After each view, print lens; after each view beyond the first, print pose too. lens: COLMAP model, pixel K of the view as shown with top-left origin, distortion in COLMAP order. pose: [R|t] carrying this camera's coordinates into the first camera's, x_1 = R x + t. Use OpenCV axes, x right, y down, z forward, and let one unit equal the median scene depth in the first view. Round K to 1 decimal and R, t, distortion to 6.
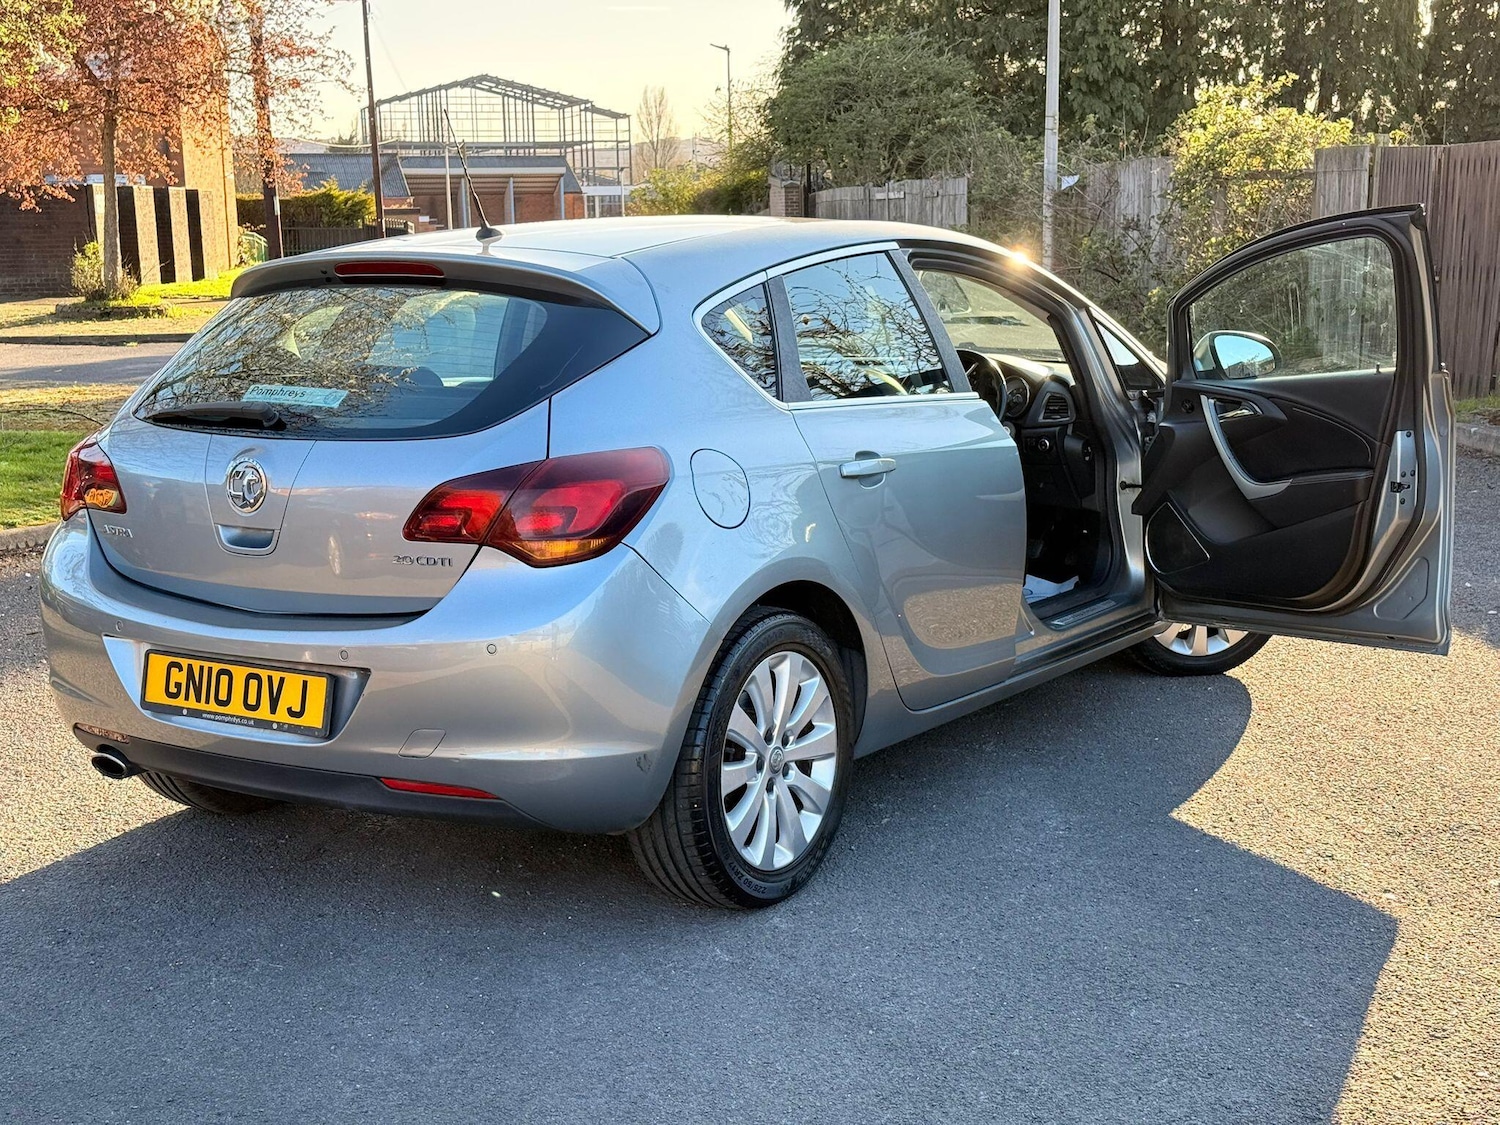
lens RADIAL K [[2078.7, 0, 757.6], [0, 2078.7, 560.2], [0, 0, 1]] dist [0.110072, 0.000000]
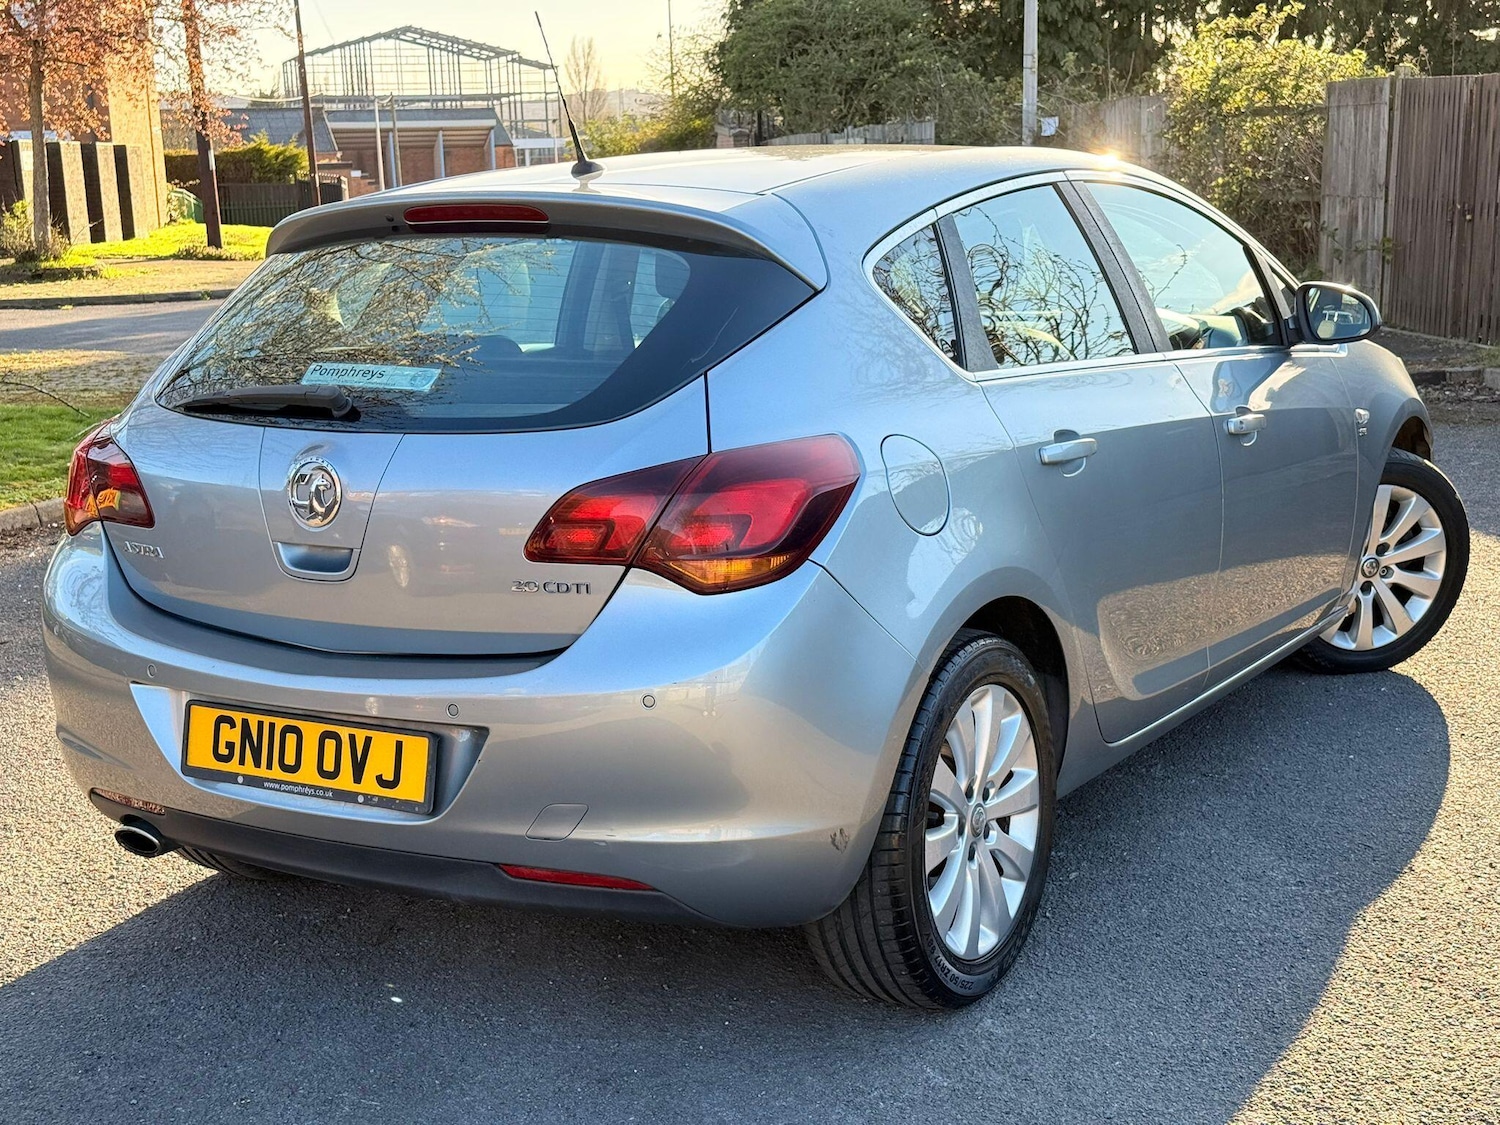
lens RADIAL K [[2078.7, 0, 752.0], [0, 2078.7, 572.5], [0, 0, 1]] dist [0.110072, 0.000000]
pose [[0.999417, -0.019437, 0.028068, -0.025832], [0.018642, 0.999425, 0.028310, -0.006222], [-0.028602, -0.027770, 0.999205, 0.052983]]
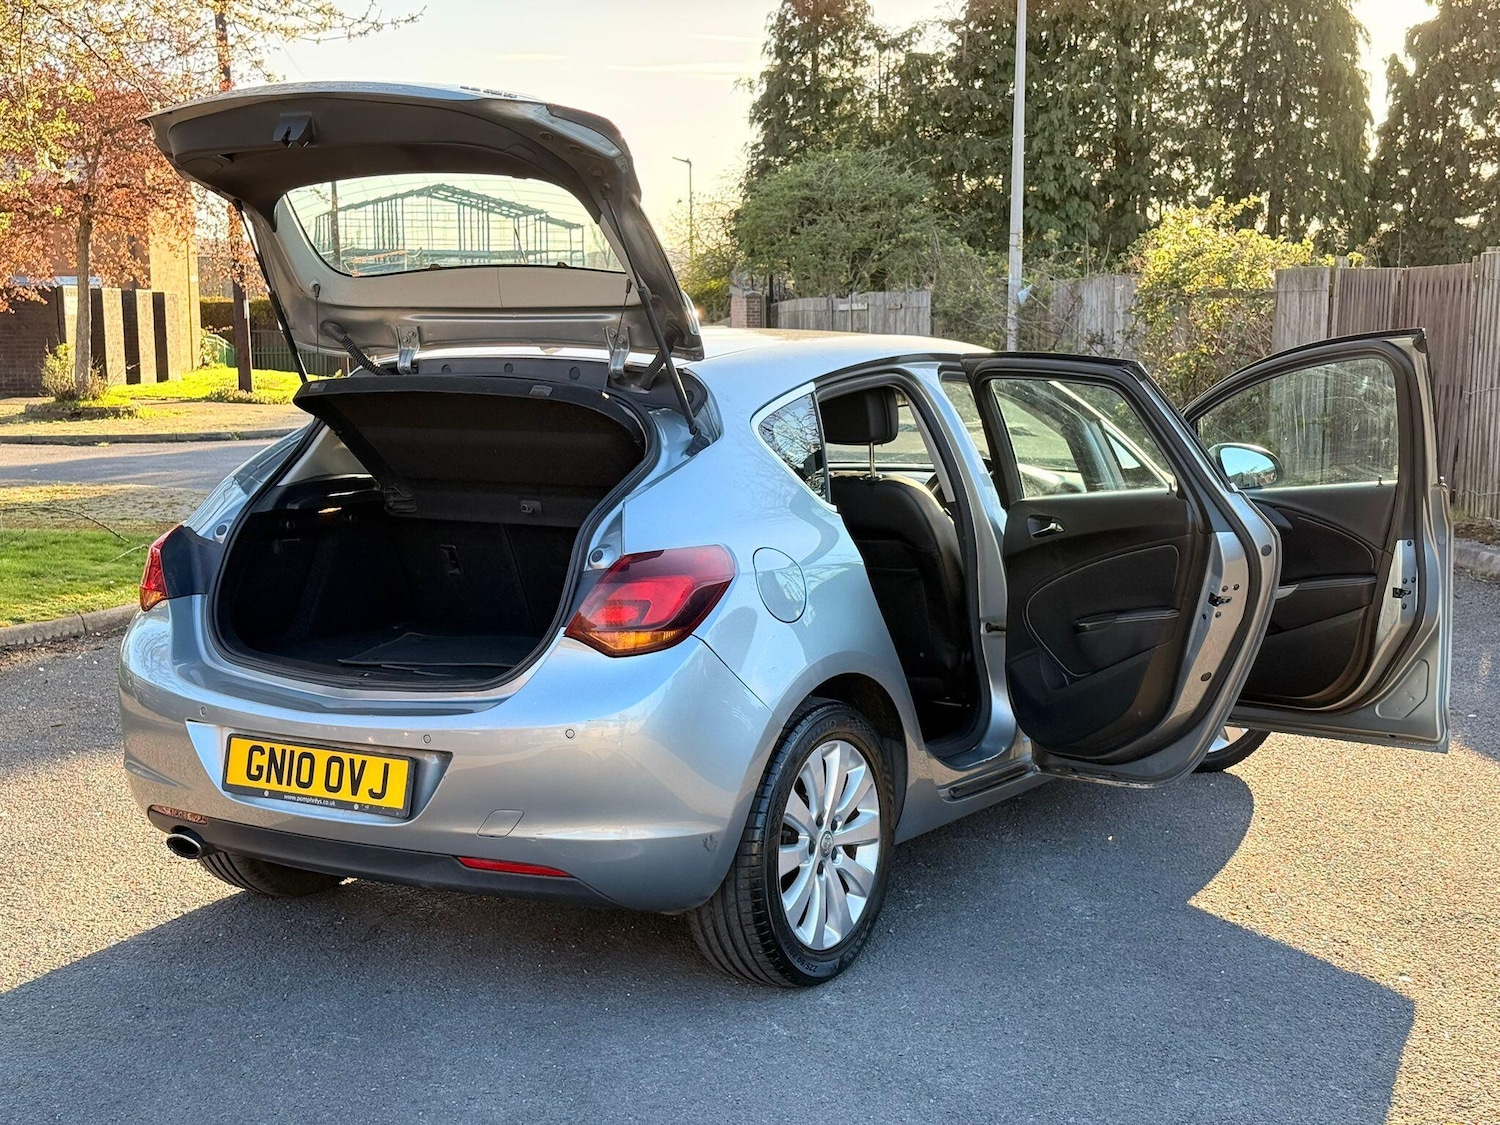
lens RADIAL K [[2078.7, 0, 761.5], [0, 2078.7, 558.3], [0, 0, 1]] dist [0.110072, 0.000000]
pose [[0.999606, 0.009666, 0.026363, -0.013832], [-0.008290, 0.998622, -0.051817, 0.001737], [-0.026827, 0.051578, 0.998309, -0.015099]]
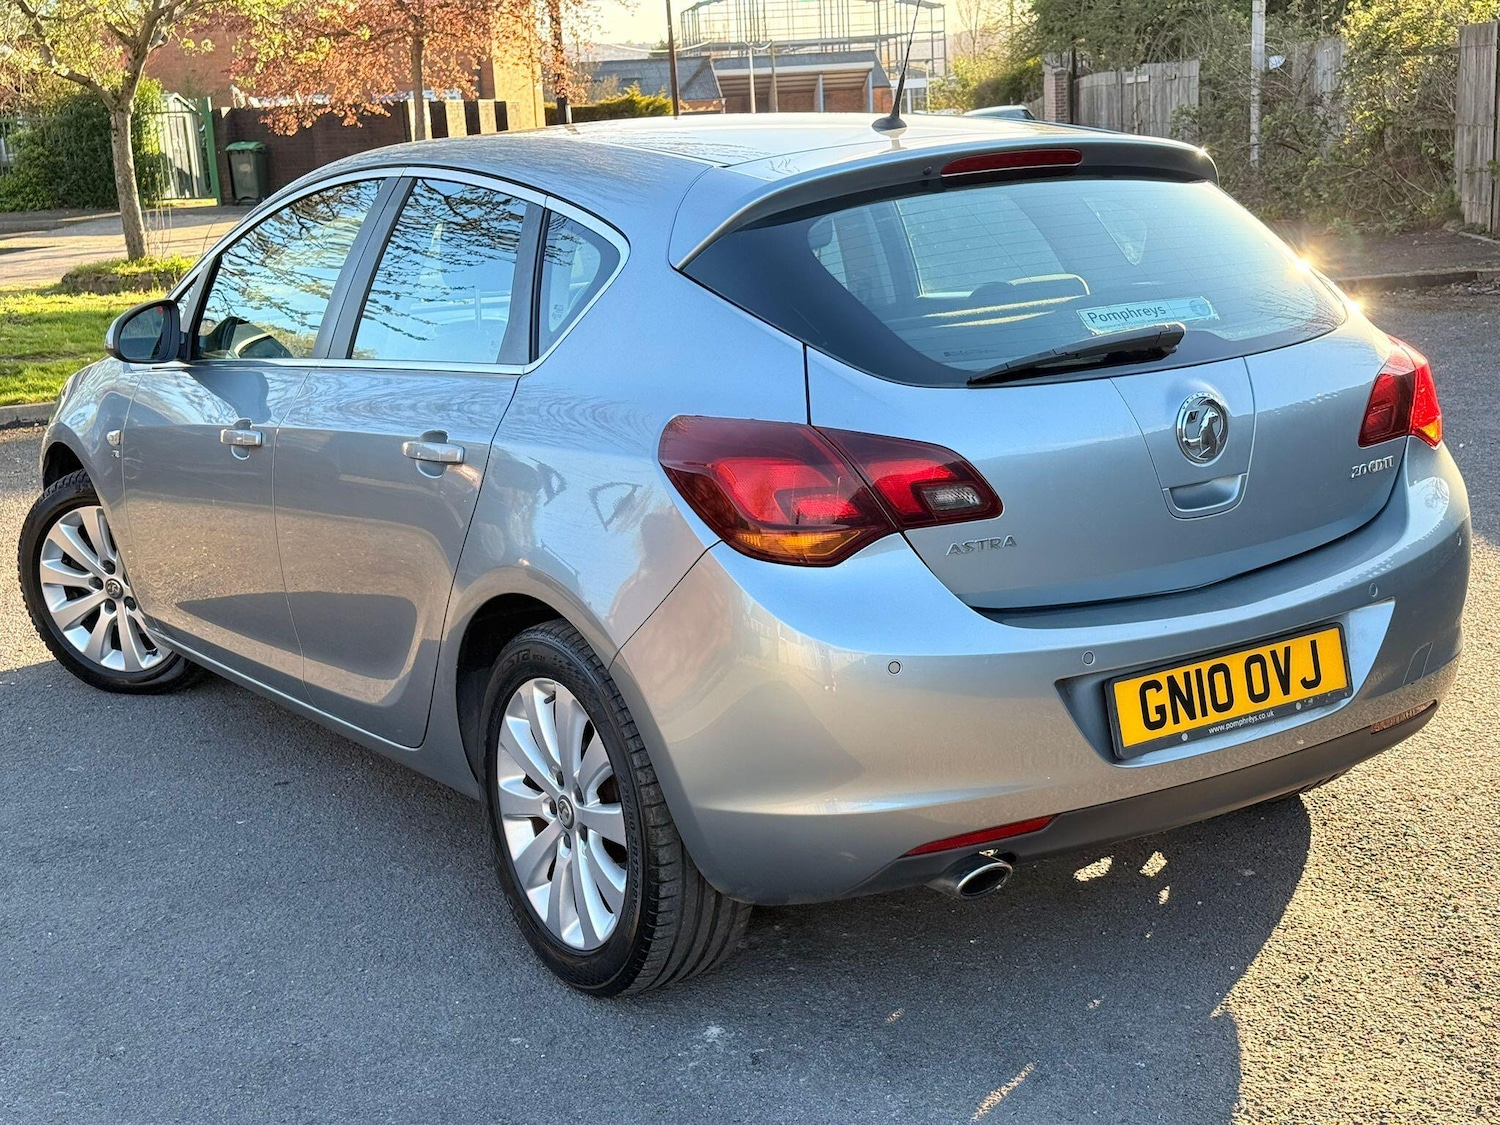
lens RADIAL K [[2078.7, 0, 760.5], [0, 2078.7, 565.3], [0, 0, 1]] dist [0.110072, 0.000000]
pose [[0.987969, -0.001432, -0.154646, 0.078675], [0.009375, 0.998673, 0.050648, 0.025700], [0.154368, -0.051488, 0.986671, -0.154939]]
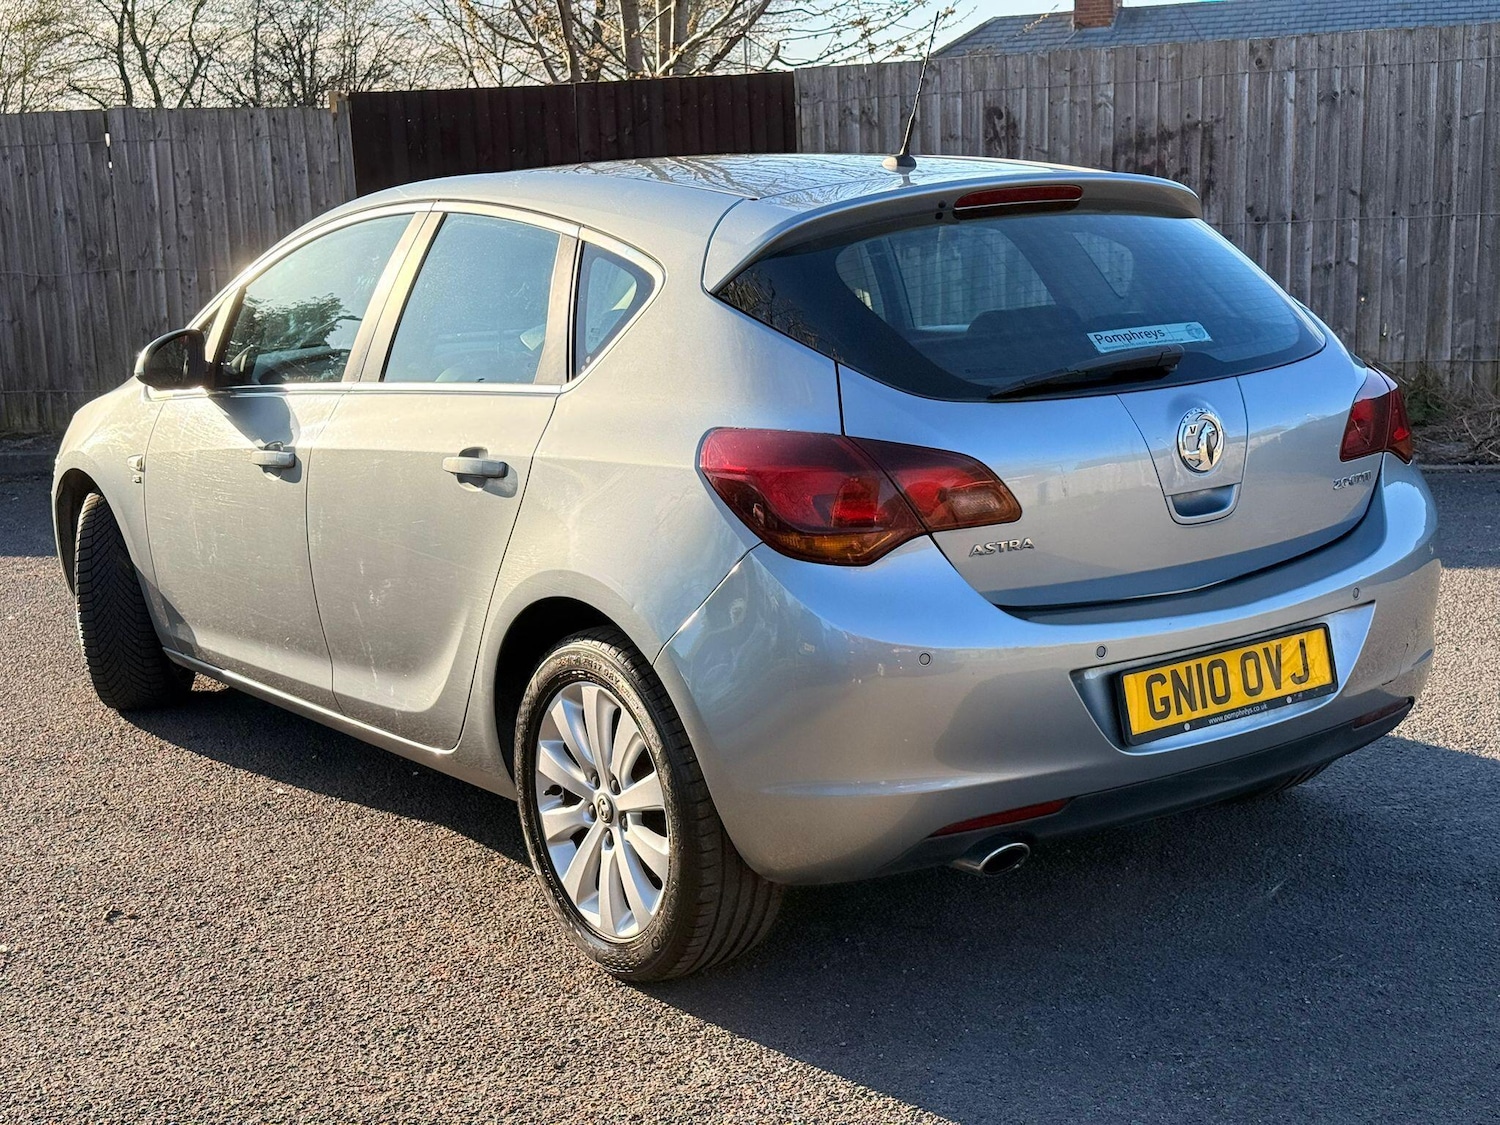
lens RADIAL K [[2078.7, 0, 763.2], [0, 2078.7, 573.8], [0, 0, 1]] dist [0.110072, 0.000000]
pose [[0.992625, -0.005186, -0.121111, 0.070710], [0.008882, 0.999511, 0.029995, 0.029921], [0.120896, -0.030849, 0.992186, -0.170967]]
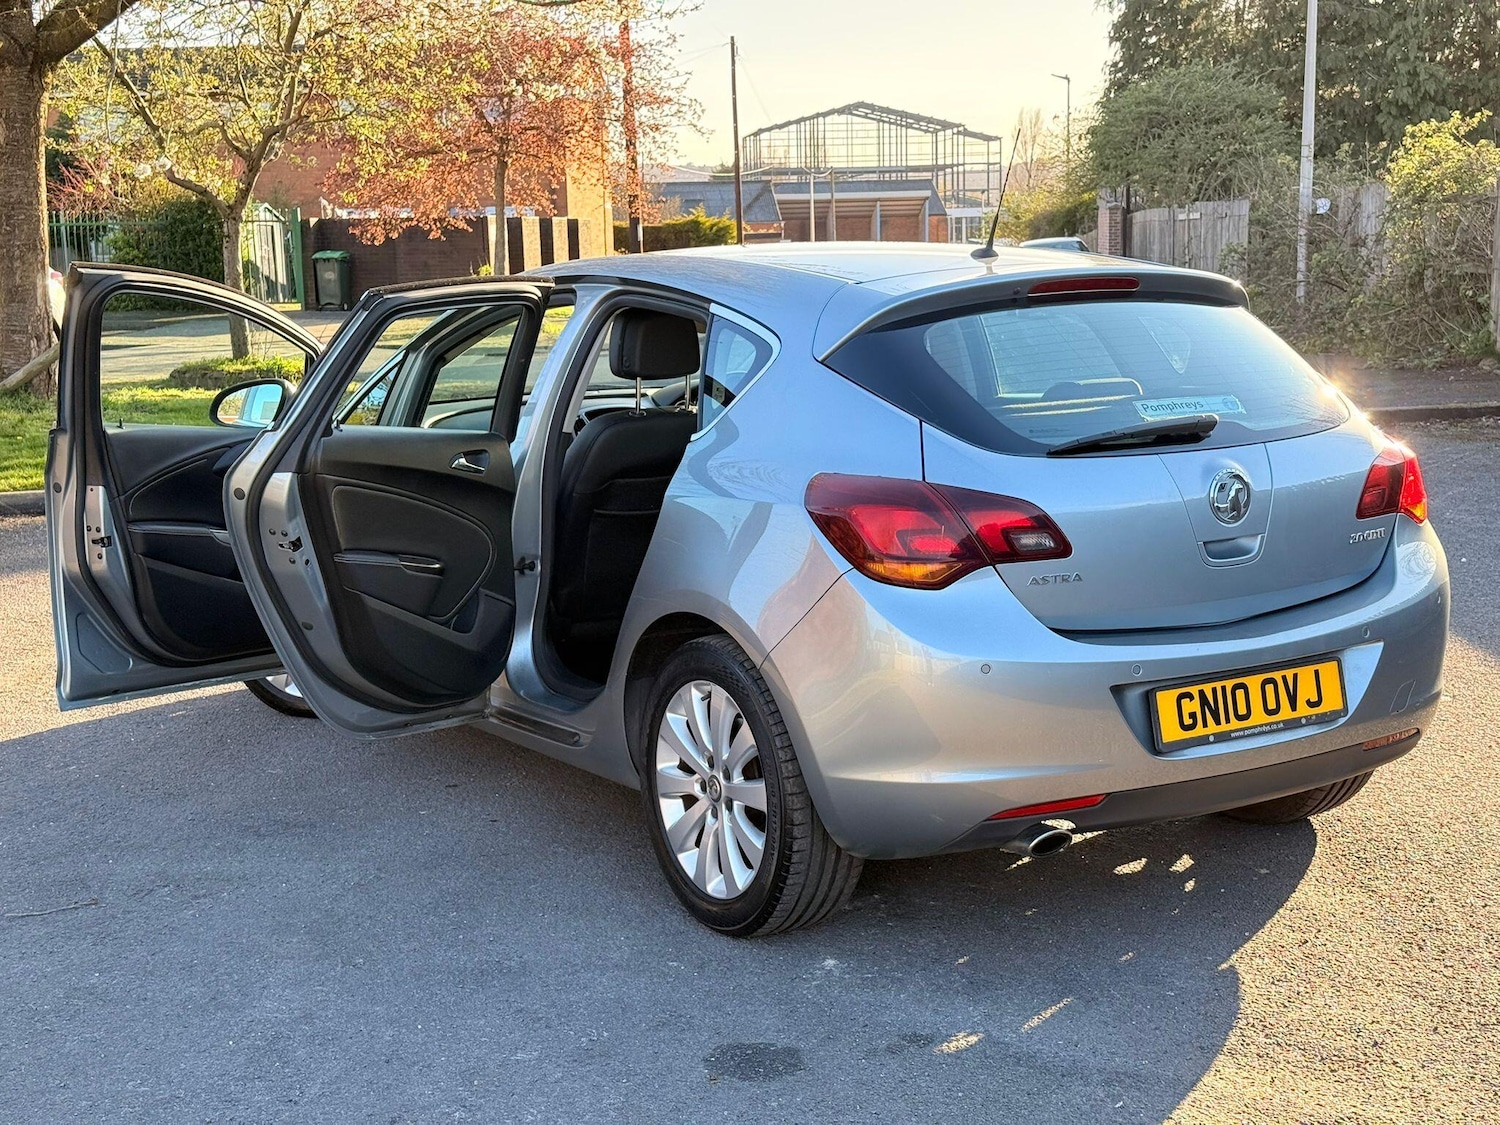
lens RADIAL K [[2078.7, 0, 760.1], [0, 2078.7, 551.3], [0, 0, 1]] dist [0.110072, 0.000000]
pose [[0.984201, 0.021042, -0.175799, 0.078069], [-0.023514, 0.999652, -0.011994, 0.034134], [0.175485, 0.015938, 0.984353, -0.210941]]
